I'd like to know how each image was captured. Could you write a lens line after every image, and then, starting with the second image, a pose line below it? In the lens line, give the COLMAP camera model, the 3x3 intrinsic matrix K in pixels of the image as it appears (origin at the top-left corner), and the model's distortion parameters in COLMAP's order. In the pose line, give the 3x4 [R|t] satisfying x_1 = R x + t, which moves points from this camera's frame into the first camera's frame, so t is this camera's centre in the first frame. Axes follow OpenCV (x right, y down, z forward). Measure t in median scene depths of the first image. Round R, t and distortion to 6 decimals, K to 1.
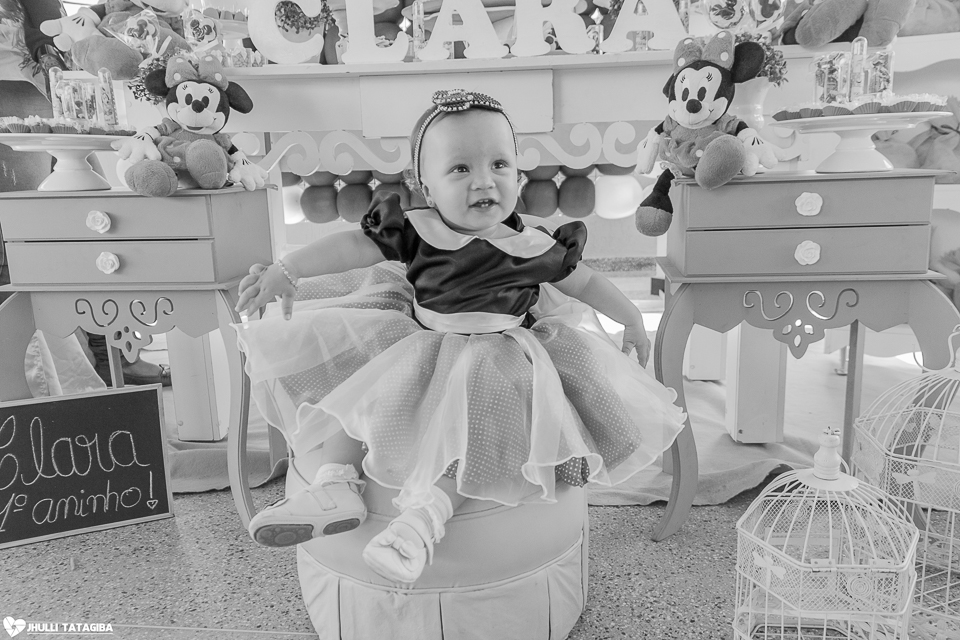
lens RADIAL K [[797.1, 0, 476.3], [0, 797.1, 331.7], [0, 0, 1]] dist [0.083132, -0.064095]
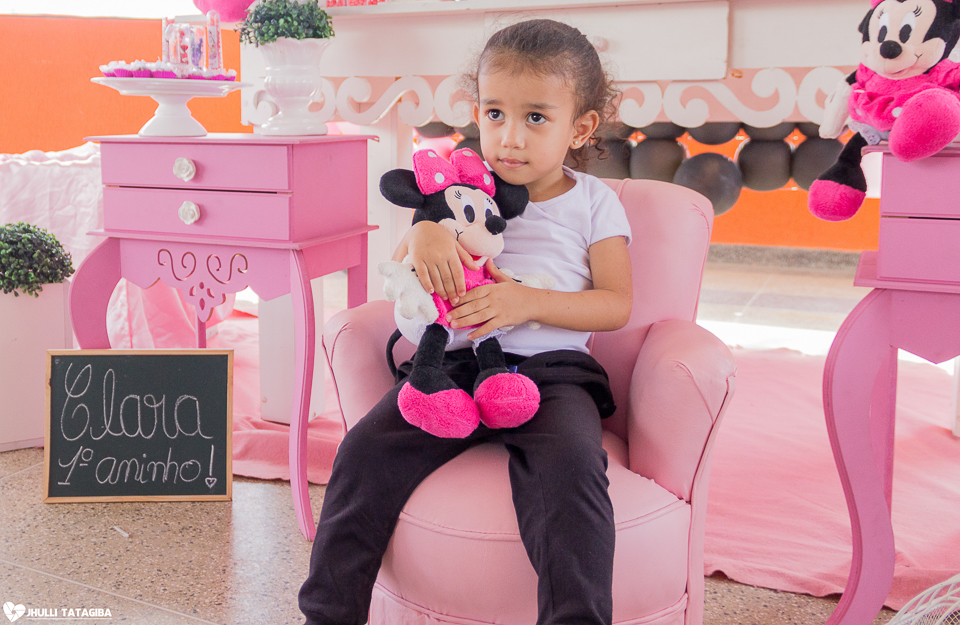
lens RADIAL K [[1158.4, 0, 479.4], [0, 1158.4, 242.1], [0, 0, 1]] dist [0.038385, 0.009461]
pose [[0.923602, 0.067442, -0.377373, 0.342397], [-0.101205, 0.992376, -0.070343, 0.008788], [0.369751, 0.103161, 0.923386, -0.109631]]
